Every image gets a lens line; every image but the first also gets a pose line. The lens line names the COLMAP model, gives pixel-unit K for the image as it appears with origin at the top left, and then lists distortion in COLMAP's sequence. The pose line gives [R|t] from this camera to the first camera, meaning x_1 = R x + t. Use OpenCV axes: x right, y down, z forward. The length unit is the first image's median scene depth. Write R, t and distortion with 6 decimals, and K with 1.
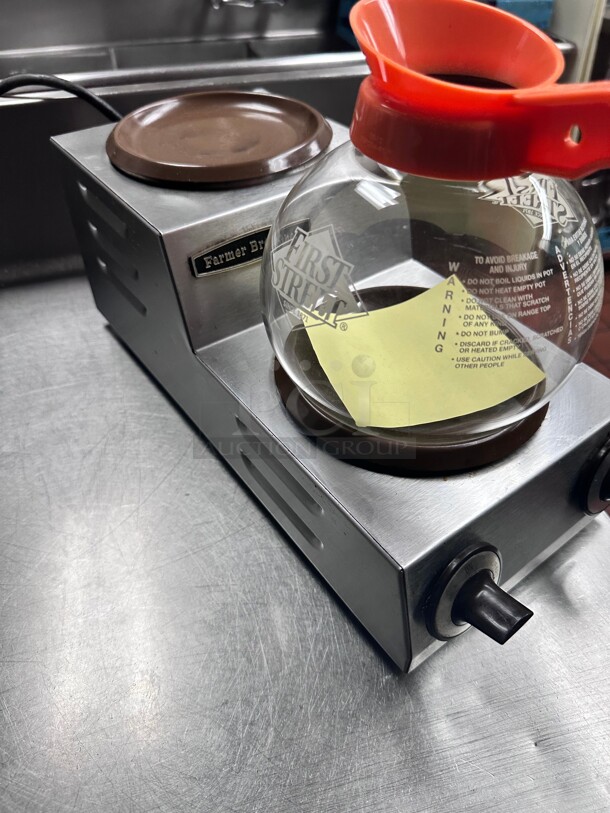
lens RADIAL K [[564.2, 0, 305.0], [0, 564.2, 406.5], [0, 0, 1]] dist [-0.001292, -0.002995]
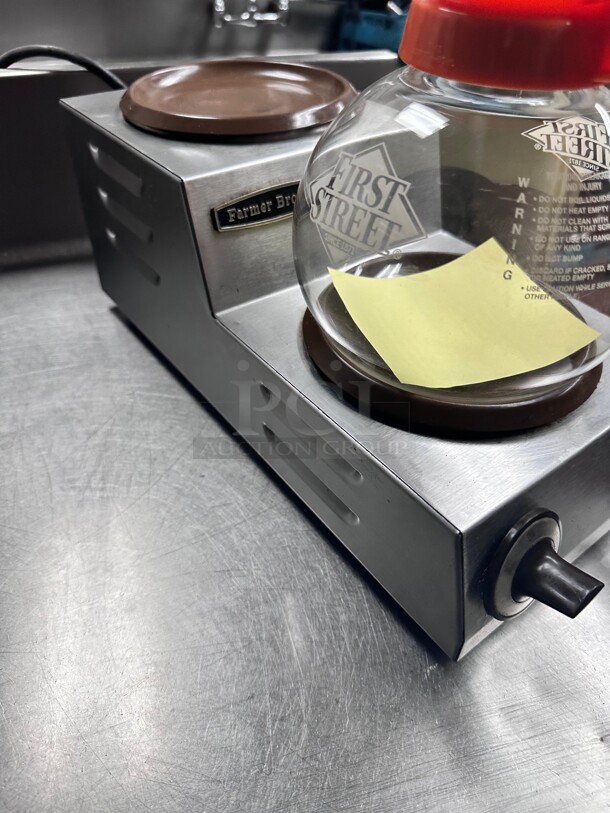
lens RADIAL K [[568.6, 0, 313.5], [0, 568.6, 406.7], [0, 0, 1]] dist [-0.007721, -0.002430]
pose [[0.999733, 0.003800, 0.022811, -0.059367], [-0.002823, 0.999083, -0.042729, 0.098928], [-0.022952, 0.042653, 0.998826, 0.082926]]
